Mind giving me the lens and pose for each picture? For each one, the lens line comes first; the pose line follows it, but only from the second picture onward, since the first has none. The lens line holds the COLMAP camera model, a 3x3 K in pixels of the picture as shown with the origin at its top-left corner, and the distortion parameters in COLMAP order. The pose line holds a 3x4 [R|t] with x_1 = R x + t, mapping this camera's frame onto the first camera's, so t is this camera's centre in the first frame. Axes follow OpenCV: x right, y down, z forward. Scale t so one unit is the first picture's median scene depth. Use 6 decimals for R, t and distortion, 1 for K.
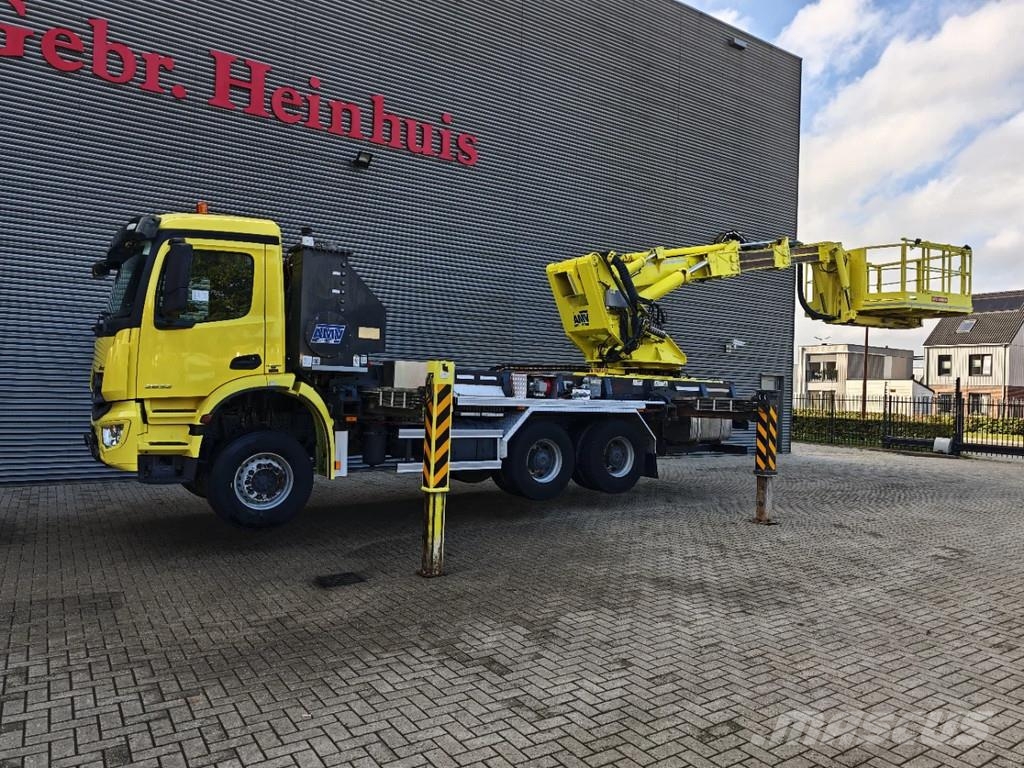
lens RADIAL K [[697.4, 0, 514.9], [0, 697.4, 385.1], [0, 0, 1]] dist [0.018317, -0.023244]
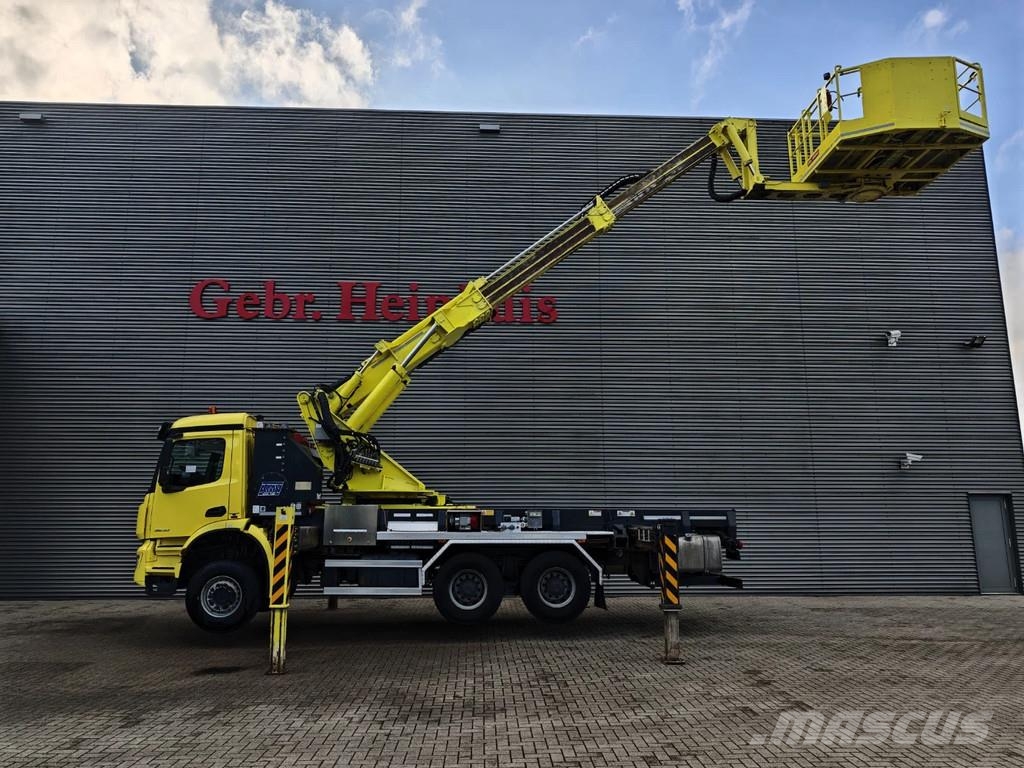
lens RADIAL K [[697.4, 0, 509.9], [0, 697.4, 384.2], [0, 0, 1]] dist [0.018317, -0.023244]
pose [[0.854776, -0.124896, -0.503745, 0.694198], [0.029883, 0.980846, -0.192479, 0.004124], [0.518136, 0.149473, 0.842136, 0.031604]]
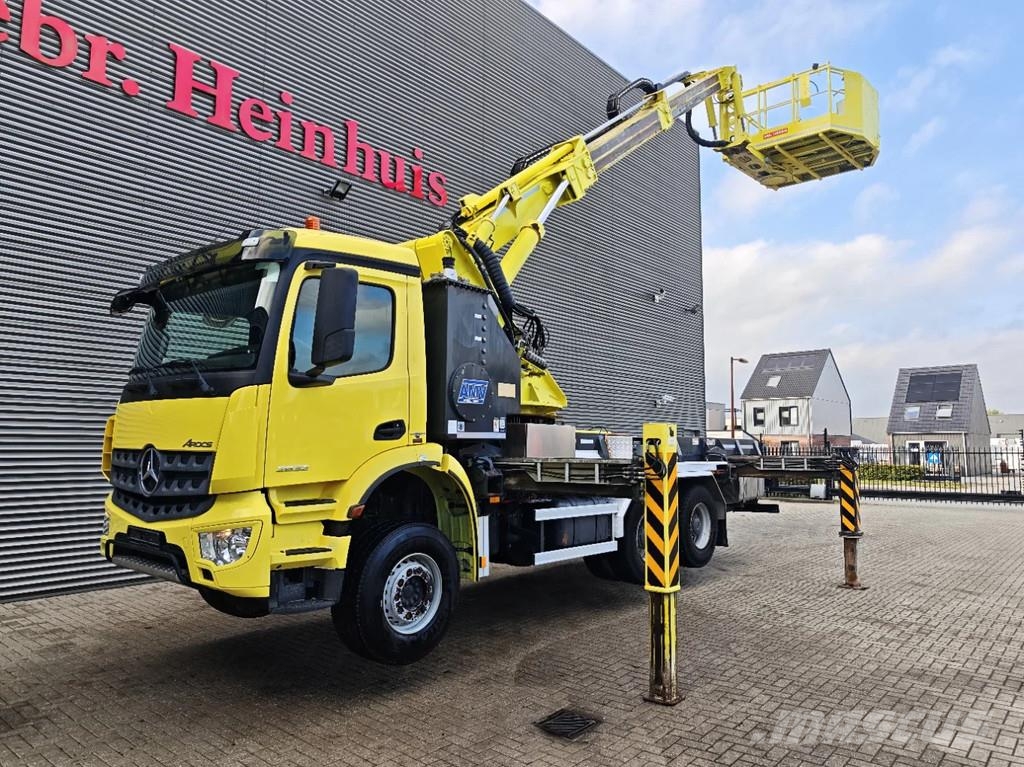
lens RADIAL K [[697.4, 0, 515.1], [0, 697.4, 377.9], [0, 0, 1]] dist [0.018317, -0.023244]
pose [[0.961698, -0.000428, 0.274110, -0.347574], [0.025182, 0.995908, -0.086793, -0.015633], [-0.272951, 0.090371, 0.957774, 0.189722]]
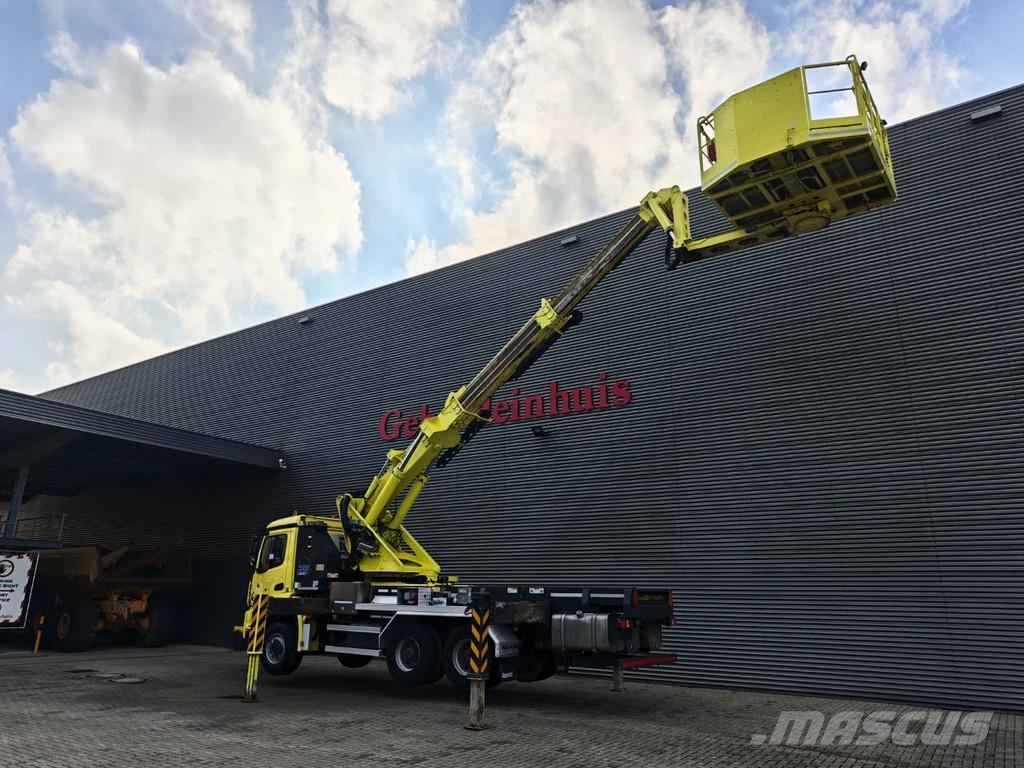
lens RADIAL K [[697.4, 0, 508.3], [0, 697.4, 379.3], [0, 0, 1]] dist [0.018317, -0.023244]
pose [[0.376514, -0.302634, -0.875585, 1.434413], [0.000046, 0.945143, -0.326656, 0.048239], [0.926411, 0.122950, 0.355873, 0.615597]]
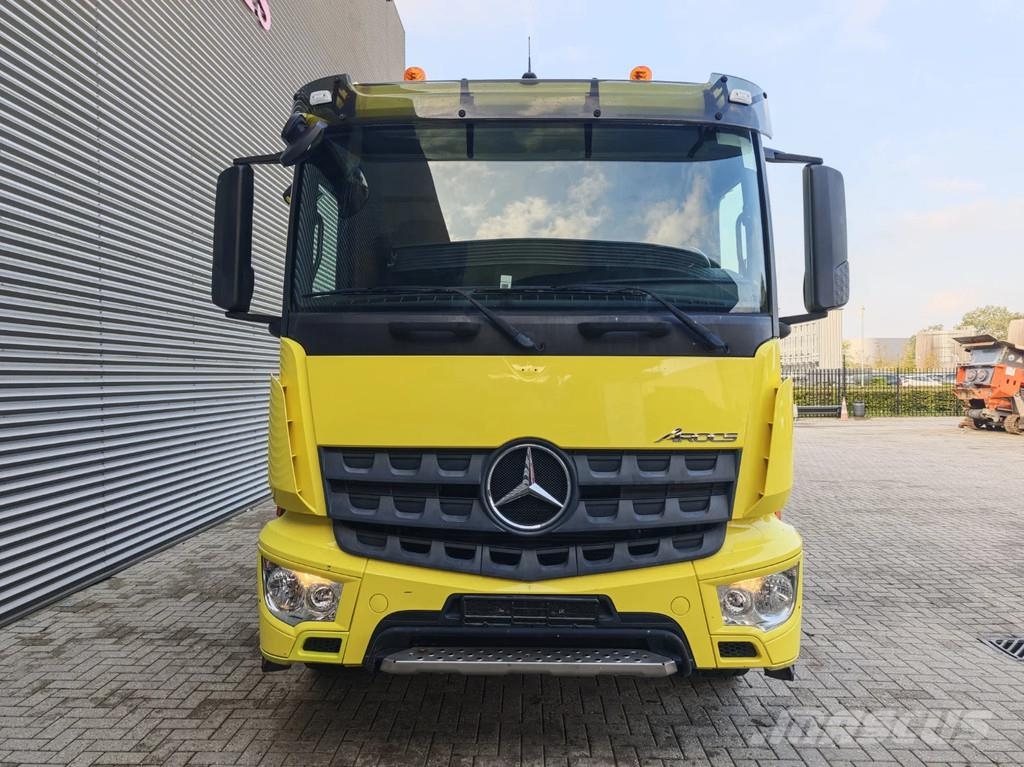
lens RADIAL K [[697.4, 0, 510.5], [0, 697.4, 384.0], [0, 0, 1]] dist [0.018317, -0.023244]
pose [[0.562230, -0.037122, 0.826148, -0.703925], [0.009933, 0.999223, 0.038139, -0.050766], [-0.826921, -0.013237, 0.562162, 0.628348]]
